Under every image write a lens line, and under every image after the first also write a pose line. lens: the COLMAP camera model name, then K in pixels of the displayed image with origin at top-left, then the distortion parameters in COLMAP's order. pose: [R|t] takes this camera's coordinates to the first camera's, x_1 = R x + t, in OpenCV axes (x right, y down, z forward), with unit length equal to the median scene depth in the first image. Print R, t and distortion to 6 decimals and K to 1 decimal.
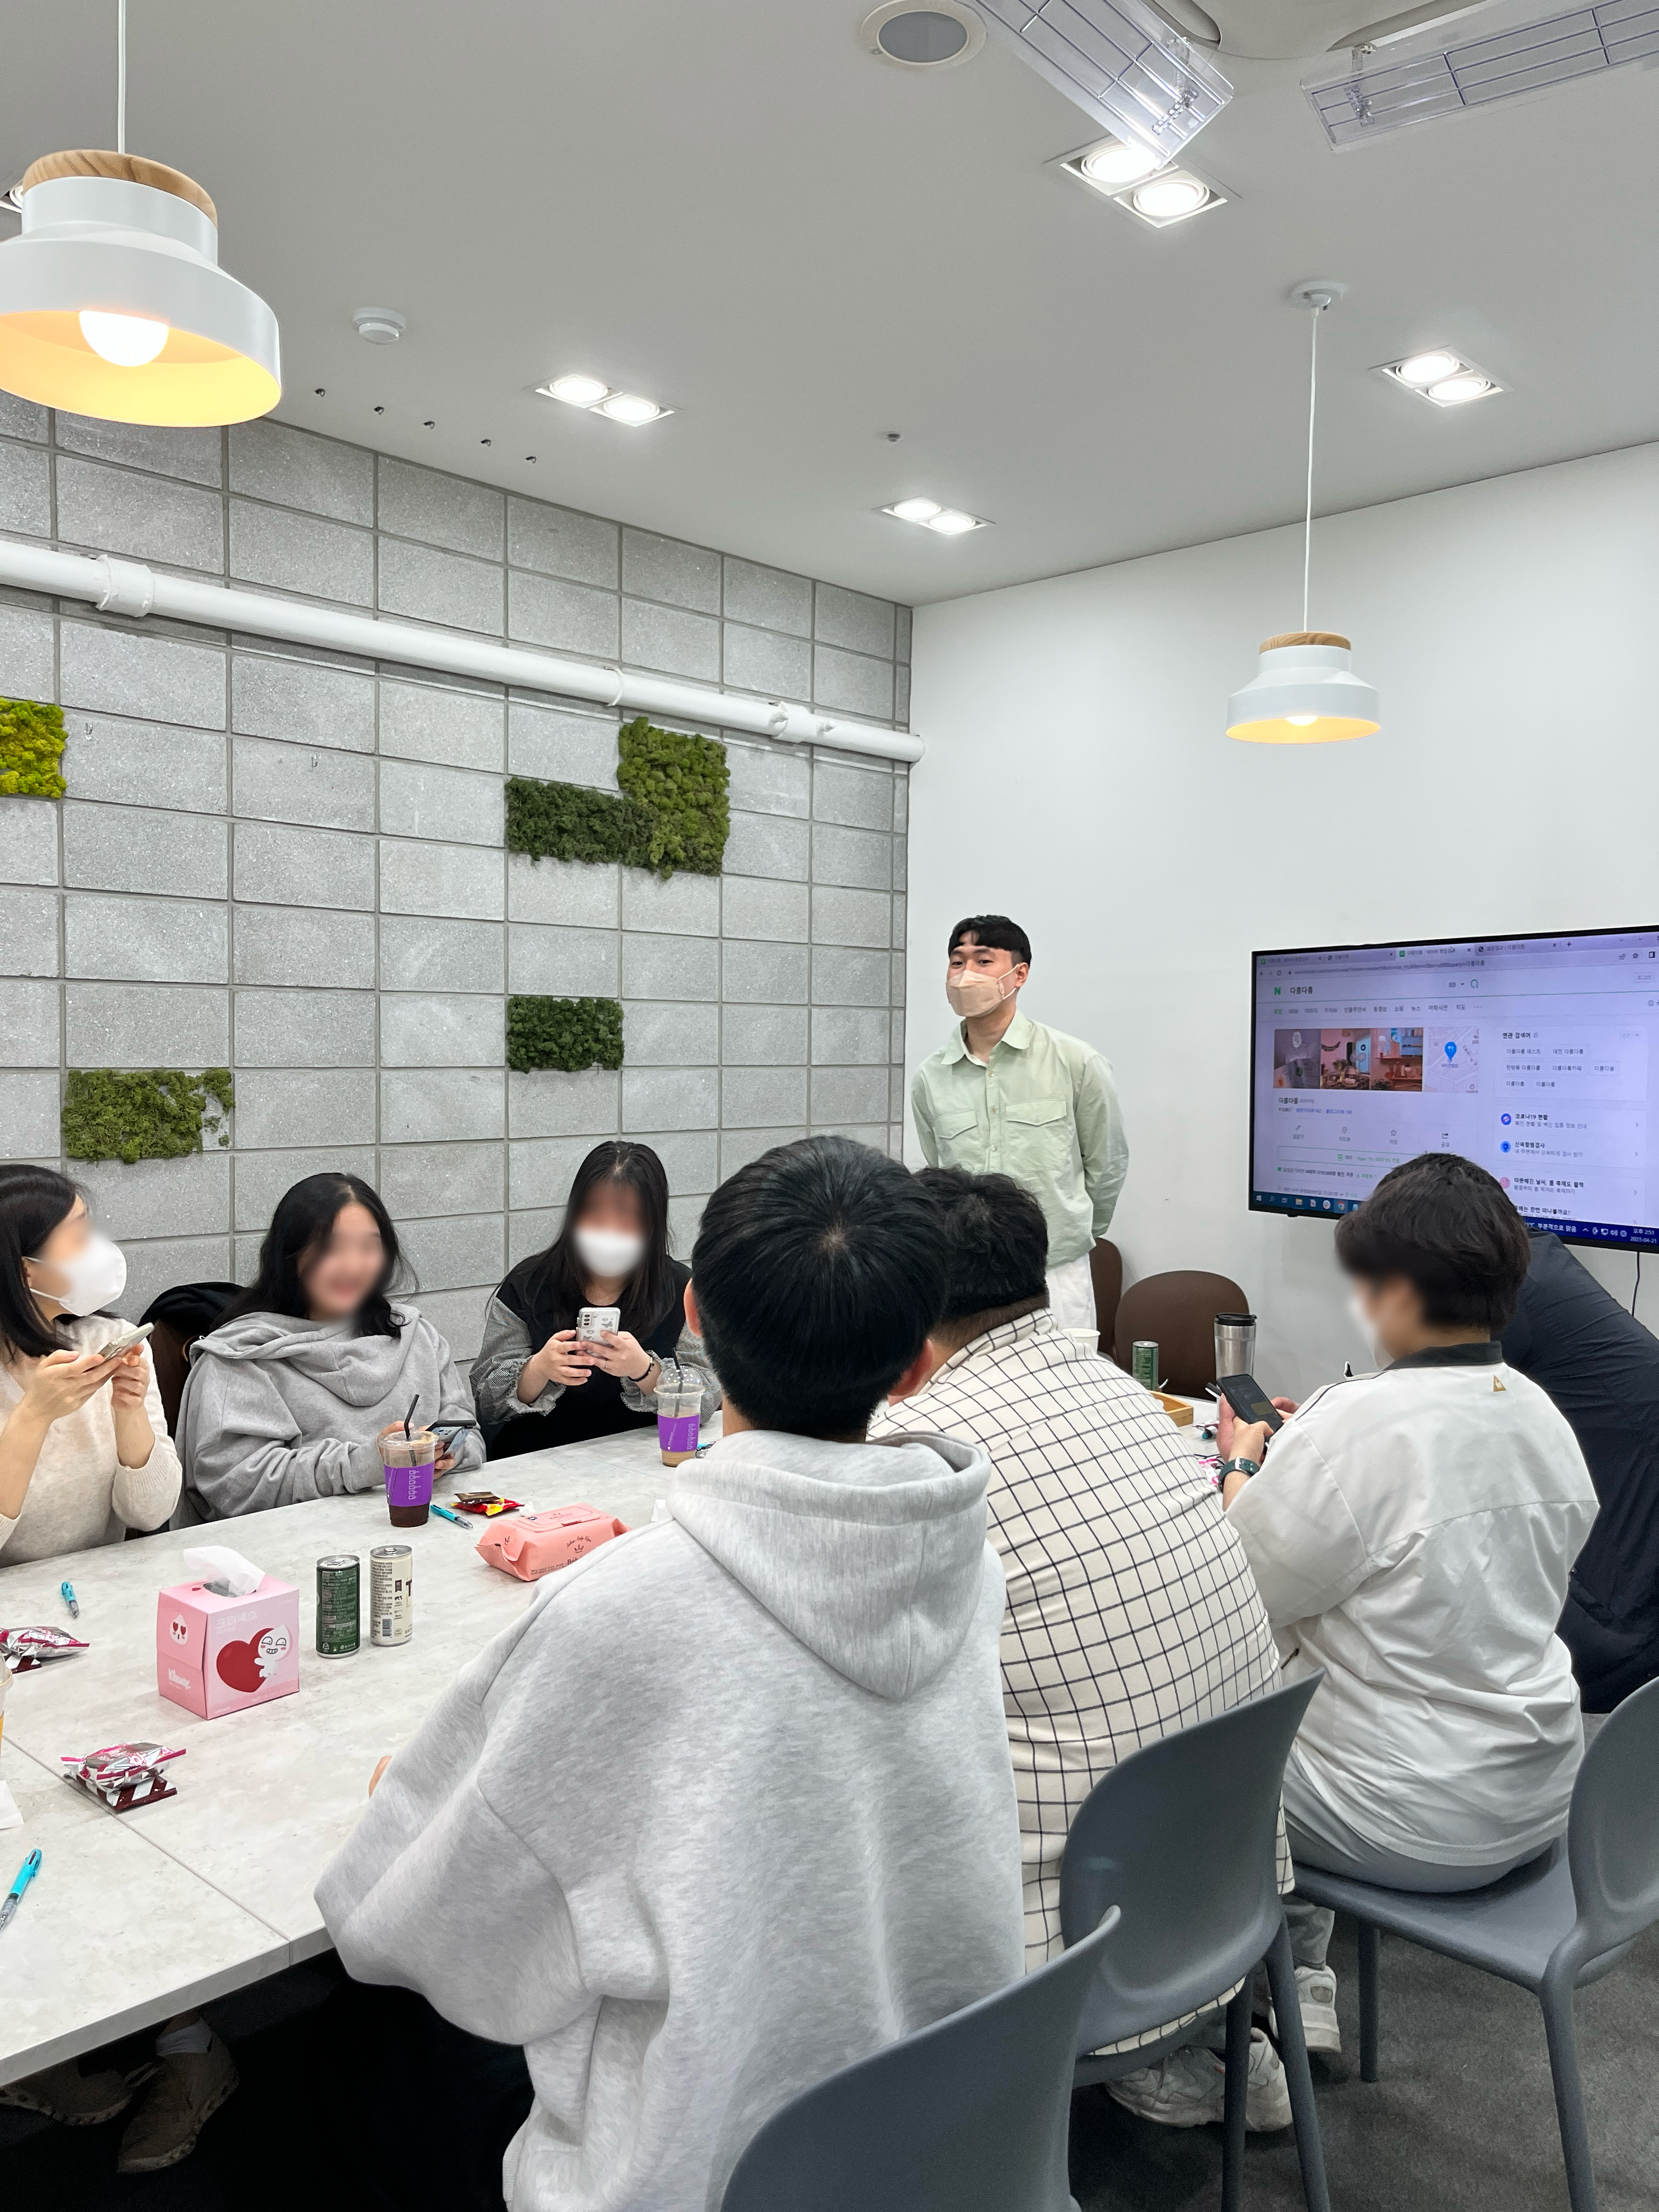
lens RADIAL K [[1696.1, 0, 834.6], [0, 1696.1, 1114.1], [0, 0, 1]] dist [0.070709, -0.113704]
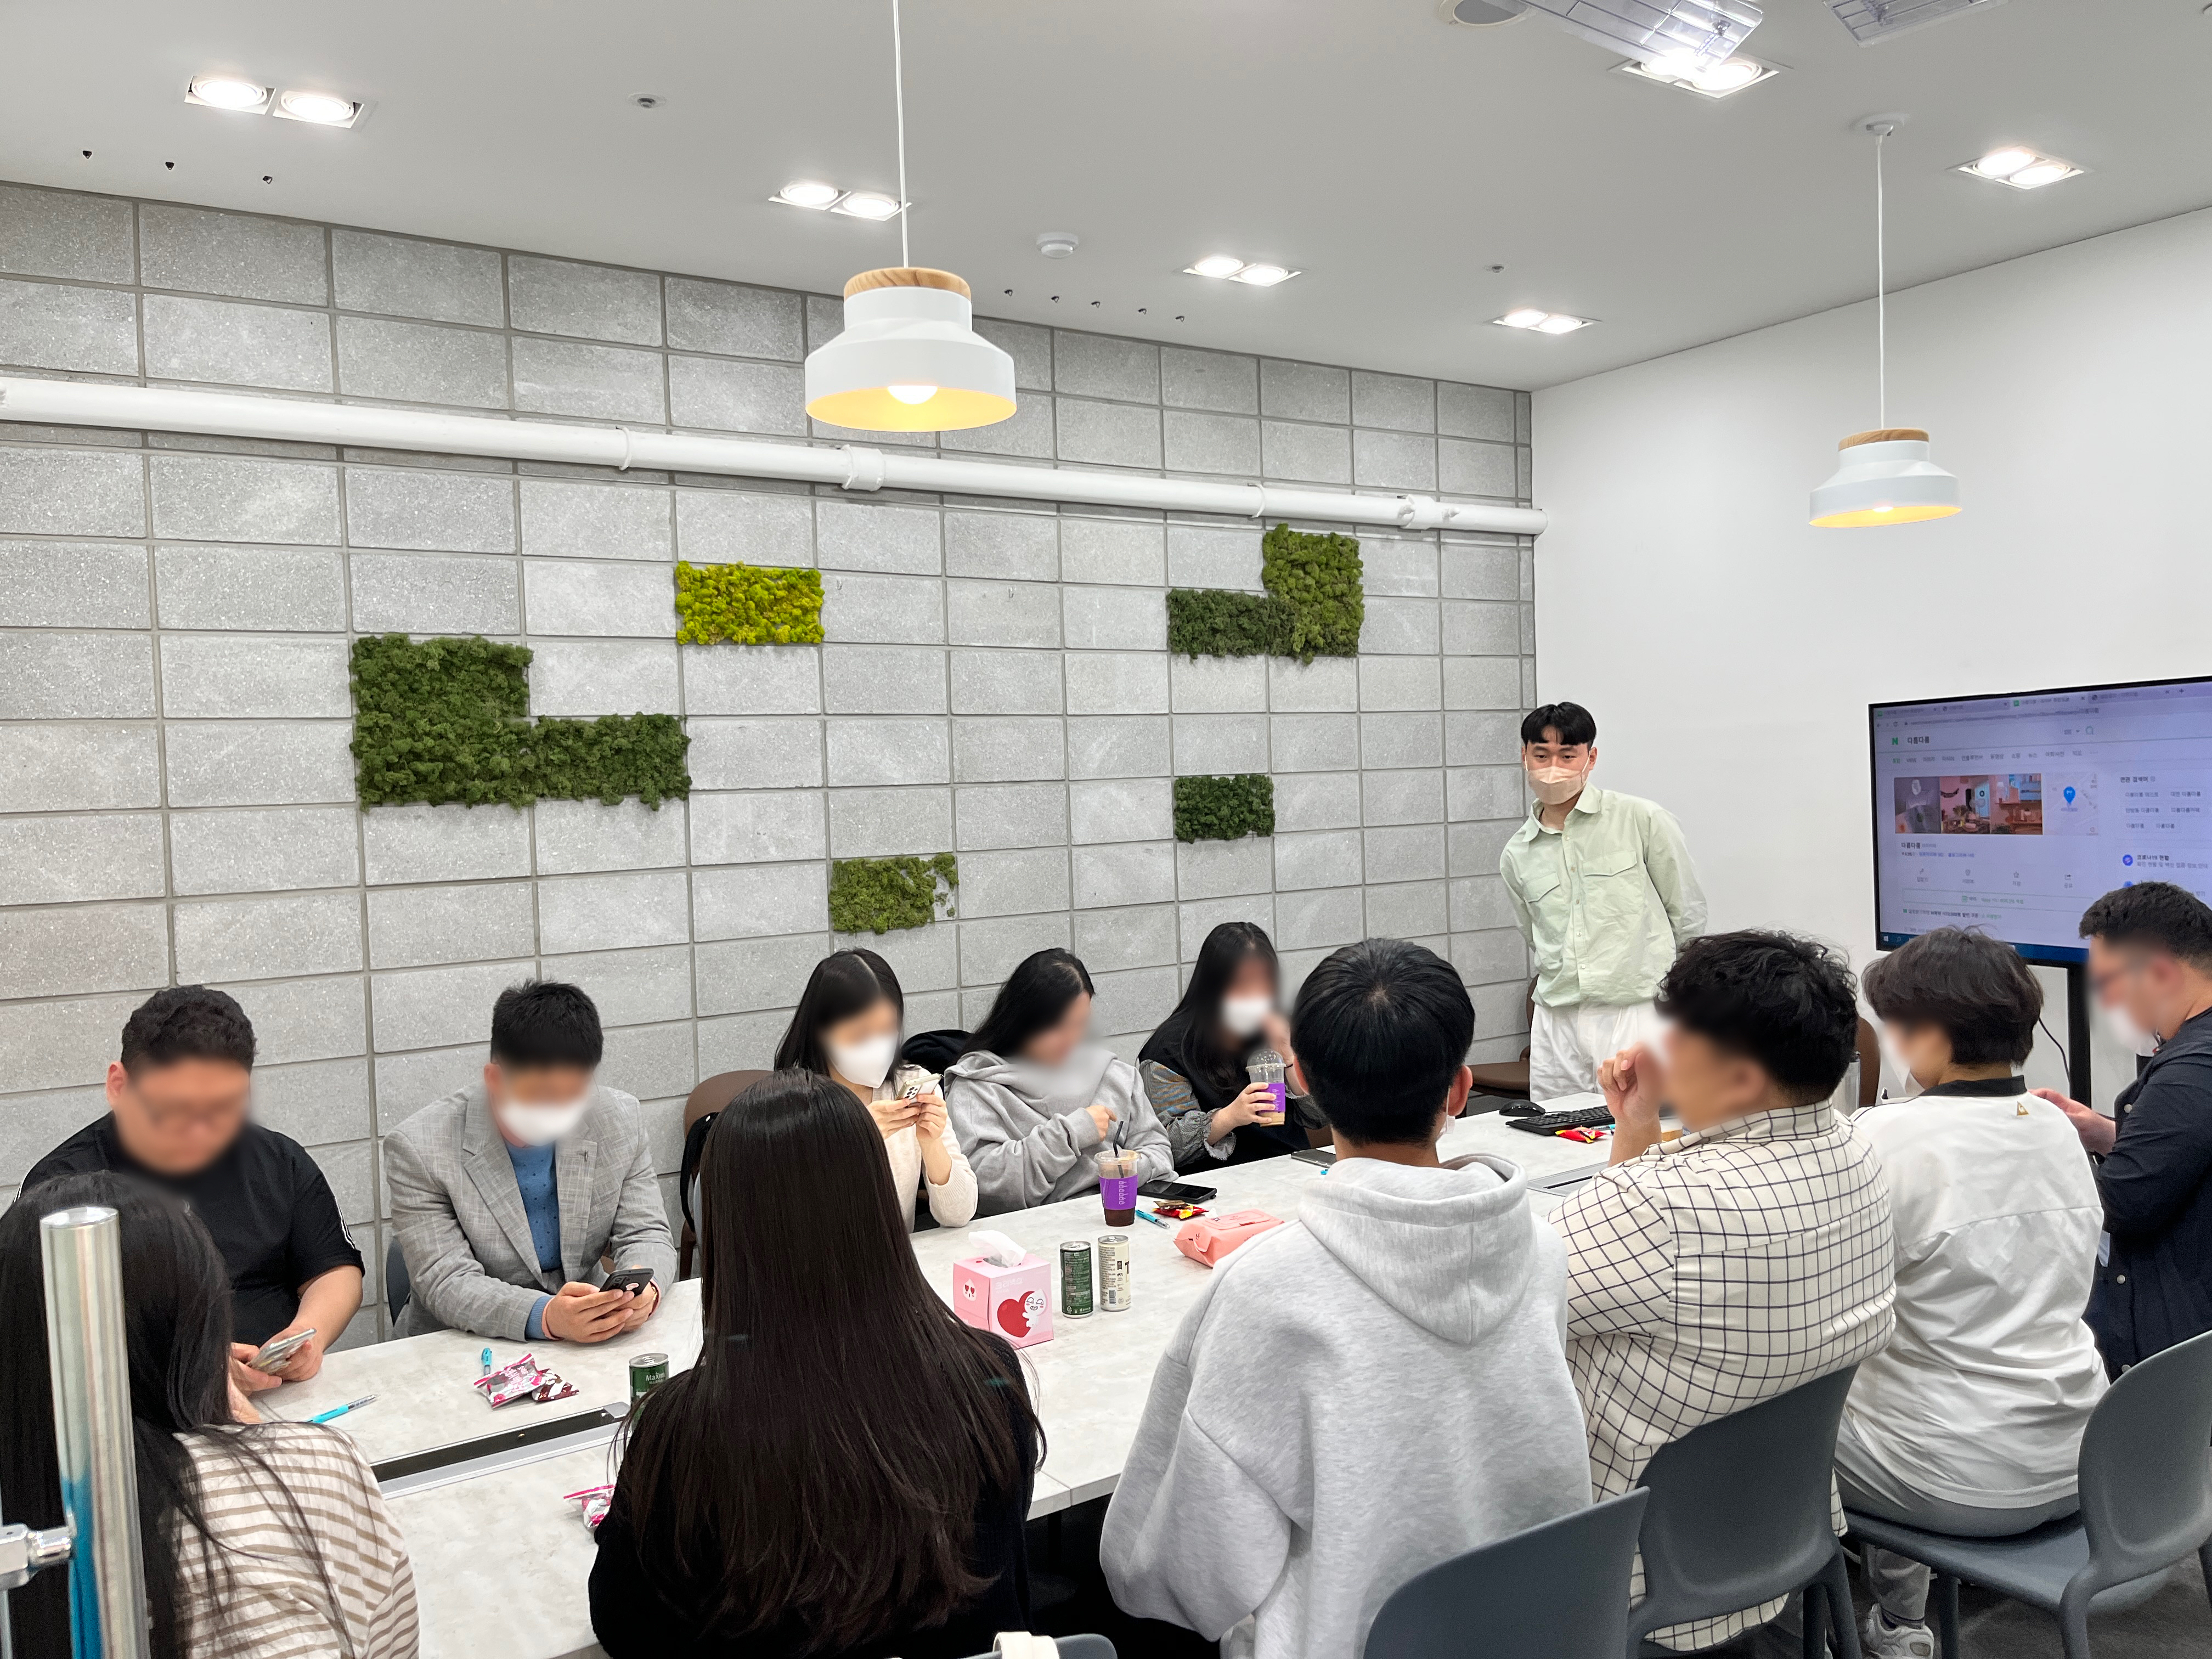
lens RADIAL K [[1696.1, 0, 1123.9], [0, 1696.1, 835.7], [0, 0, 1]] dist [0.070709, -0.113704]
pose [[0.976382, -0.035440, -0.213127, 0.019893], [0.034023, 0.999368, -0.010313, -0.020776], [0.213357, 0.002818, 0.976970, -0.140685]]
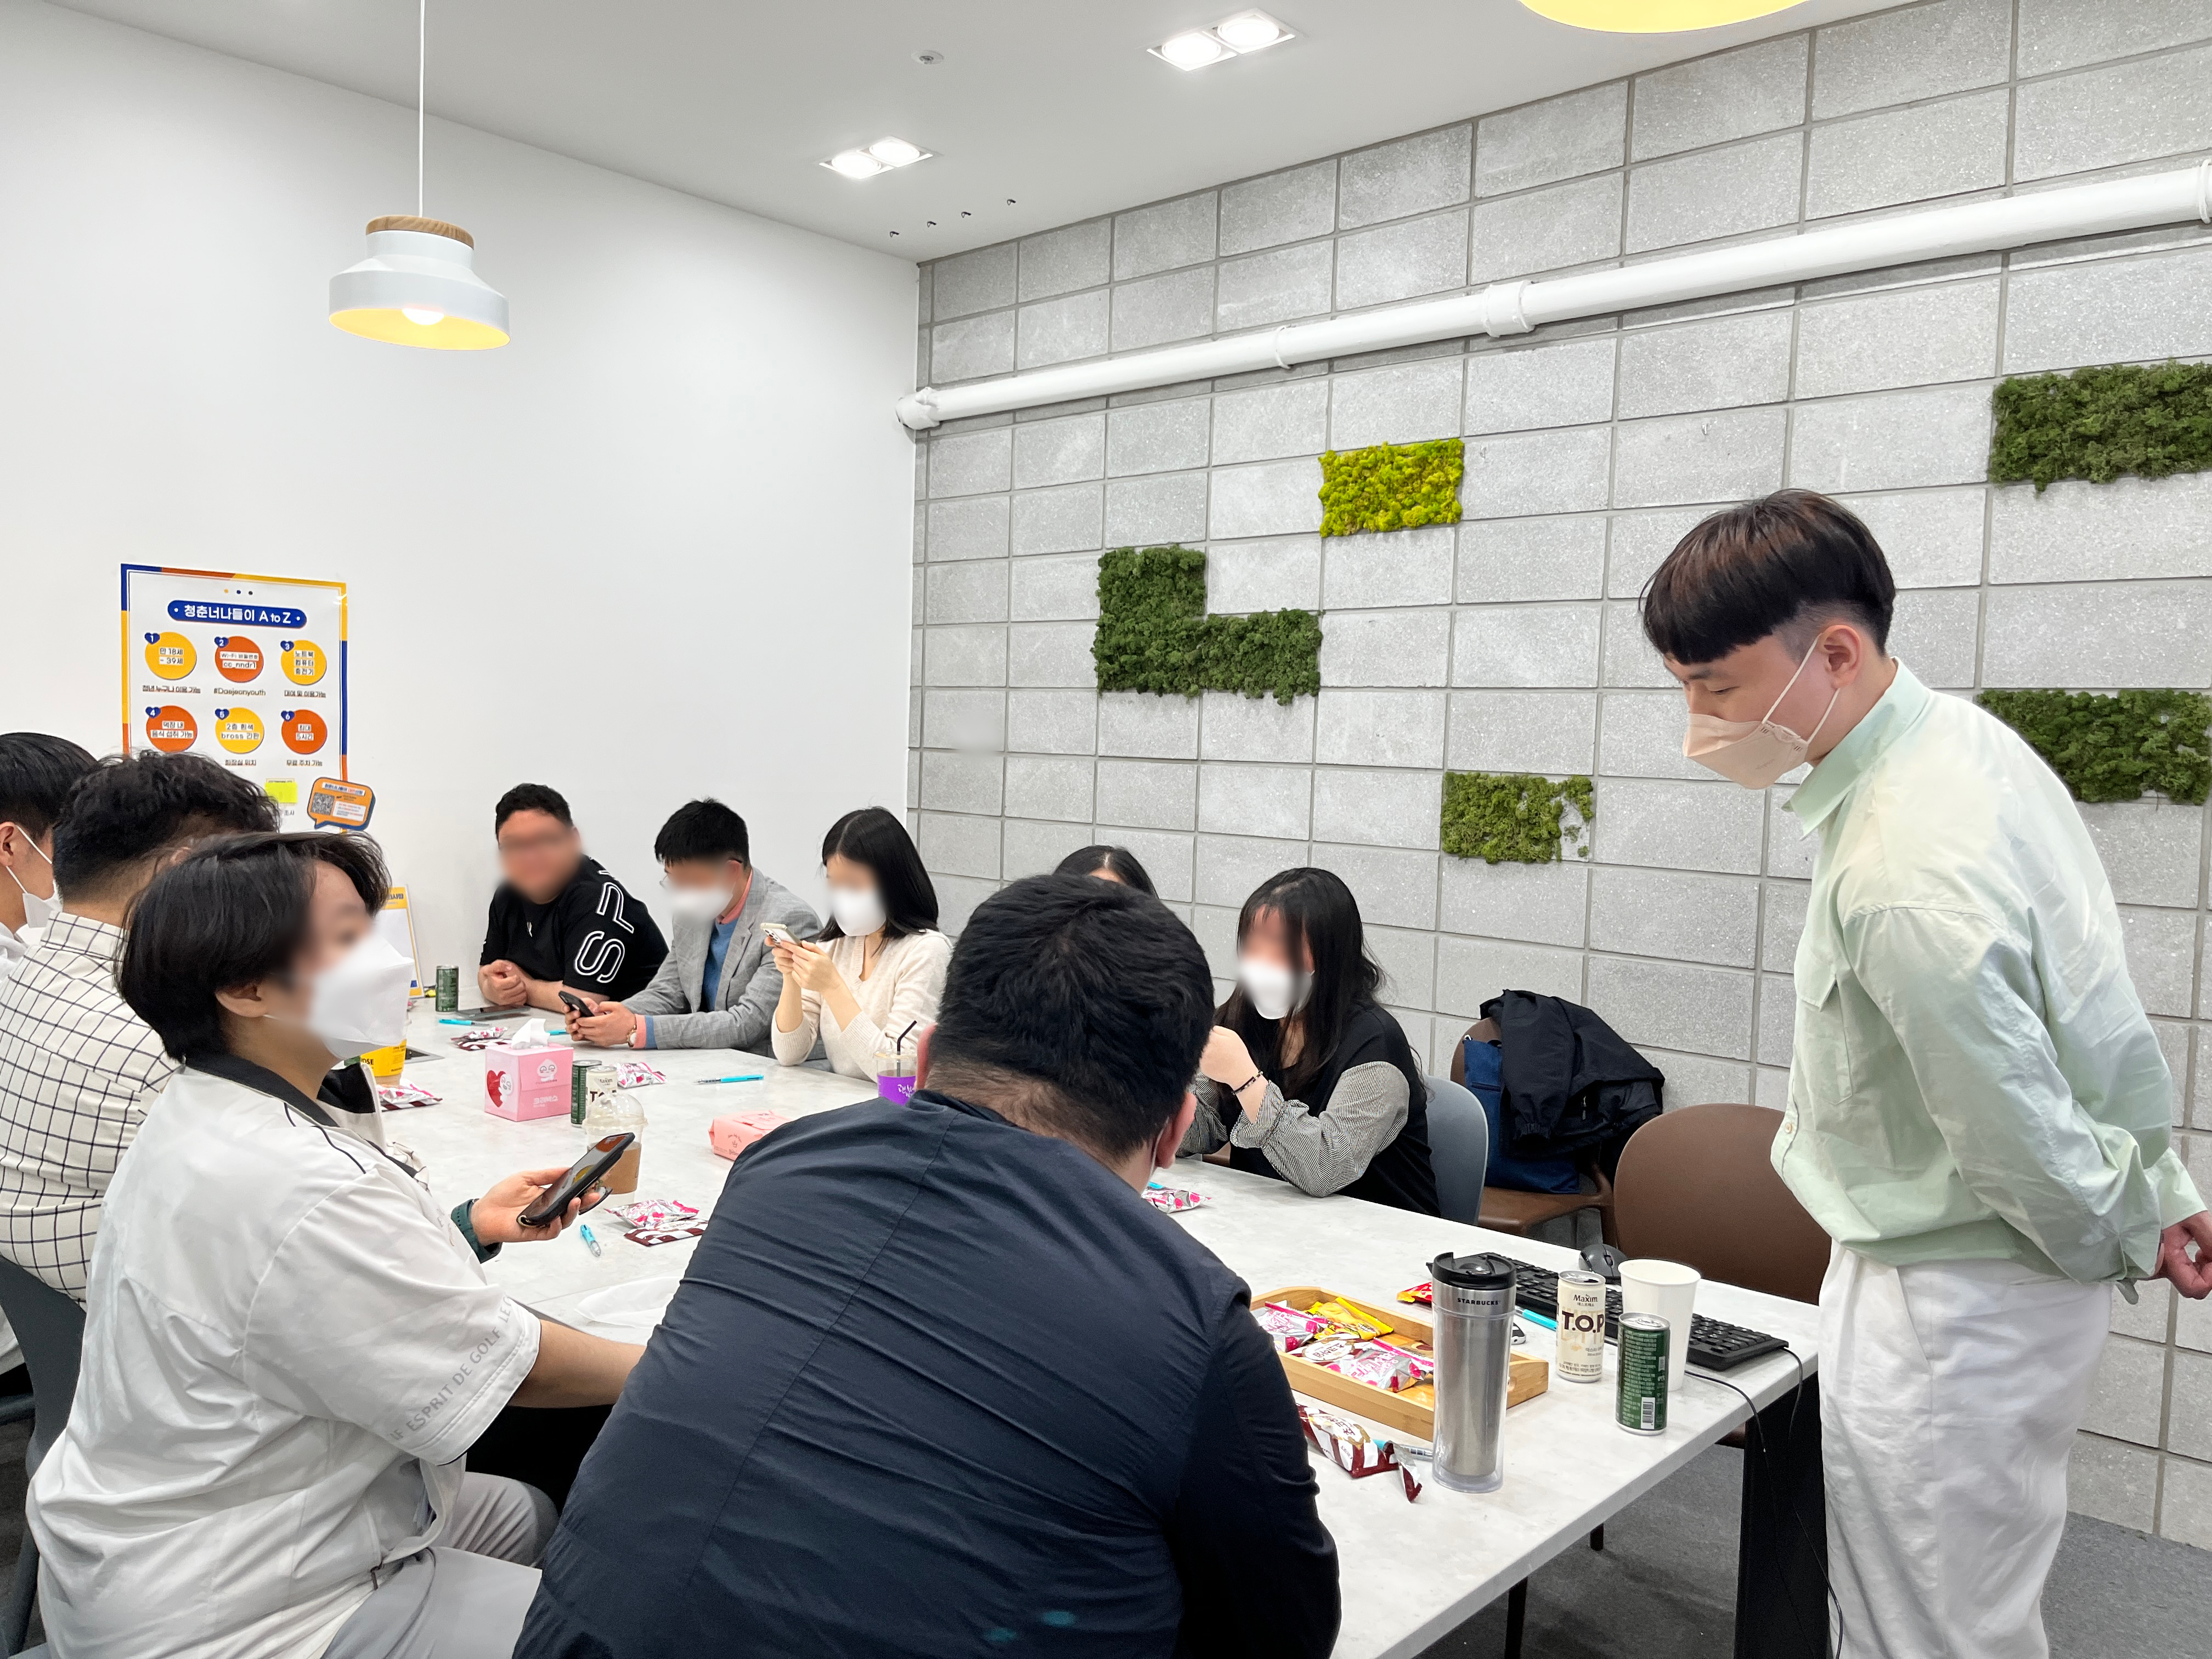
lens RADIAL K [[1696.1, 0, 1123.9], [0, 1696.1, 835.7], [0, 0, 1]] dist [0.070709, -0.113704]
pose [[0.008986, 0.044860, -0.998953, 0.556101], [-0.075077, 0.996204, 0.044061, -0.015030], [0.997137, 0.074602, 0.012320, 0.686040]]
